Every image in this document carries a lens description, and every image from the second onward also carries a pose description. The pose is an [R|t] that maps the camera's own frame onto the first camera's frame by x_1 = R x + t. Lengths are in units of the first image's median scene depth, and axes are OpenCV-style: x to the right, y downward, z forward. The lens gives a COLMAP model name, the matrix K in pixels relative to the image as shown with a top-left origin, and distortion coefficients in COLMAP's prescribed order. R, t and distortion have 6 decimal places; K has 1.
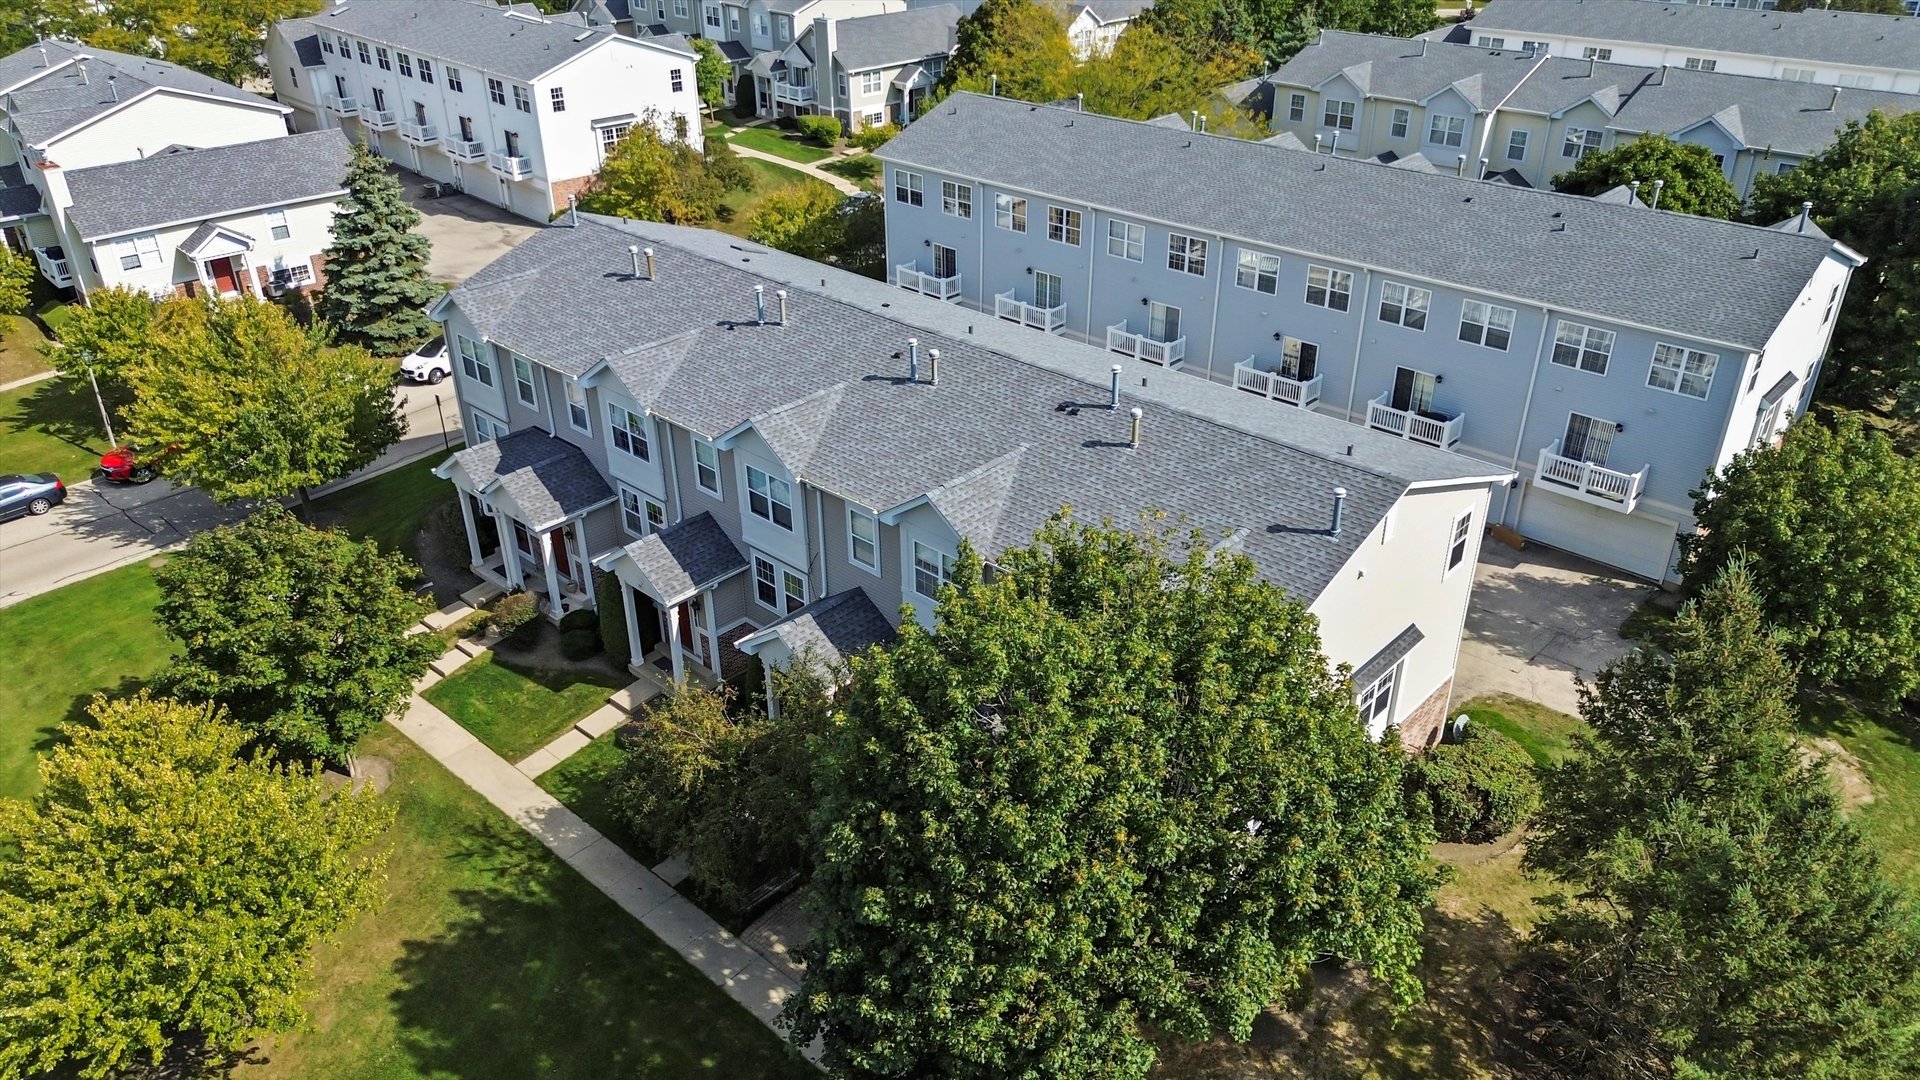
lens RADIAL K [[1369.0, 0, 960.0], [0, 1369.0, 540.0], [0, 0, 1]] dist [0.062415, -0.061172]
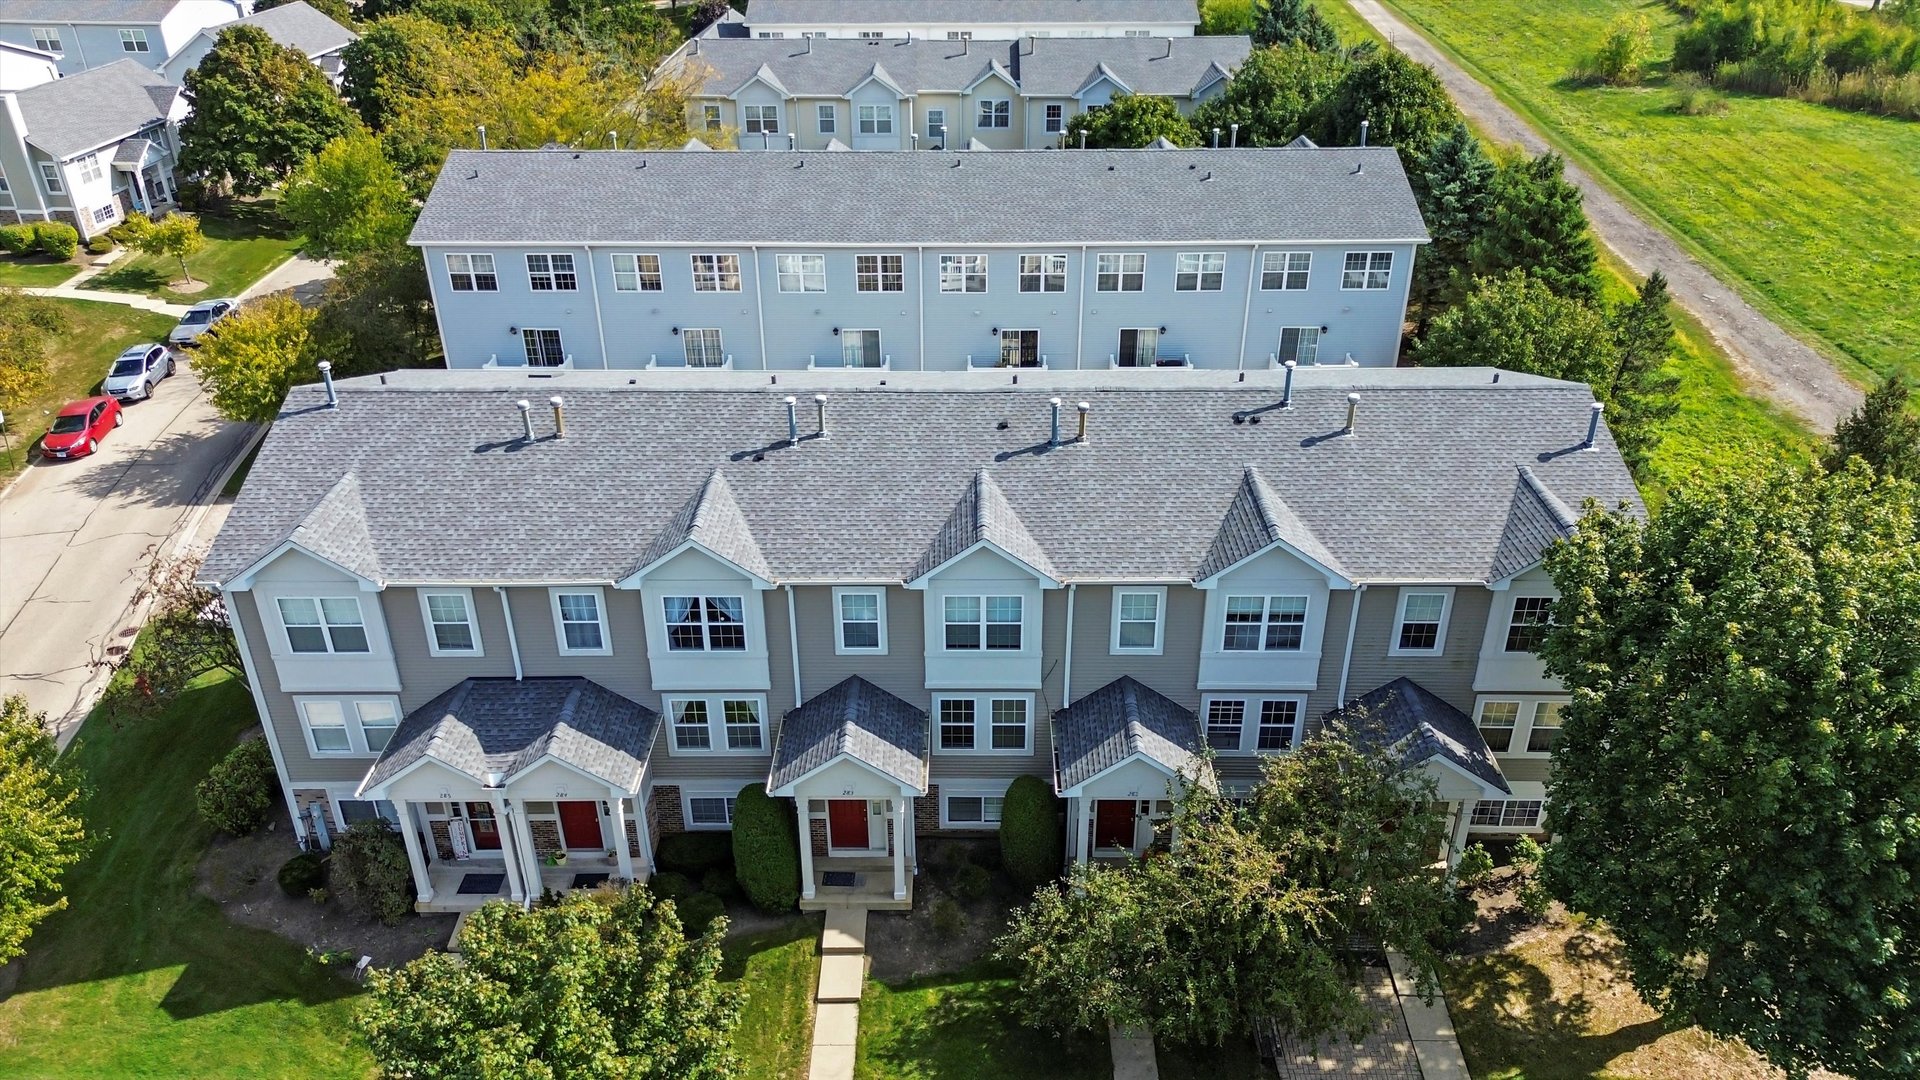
lens RADIAL K [[1369.0, 0, 960.0], [0, 1369.0, 540.0], [0, 0, 1]] dist [0.062415, -0.061172]
pose [[0.738936, -0.323634, 0.590961, -0.365253], [0.325499, 0.939416, 0.107459, -0.100804], [-0.589935, 0.112952, 0.799511, 0.189028]]
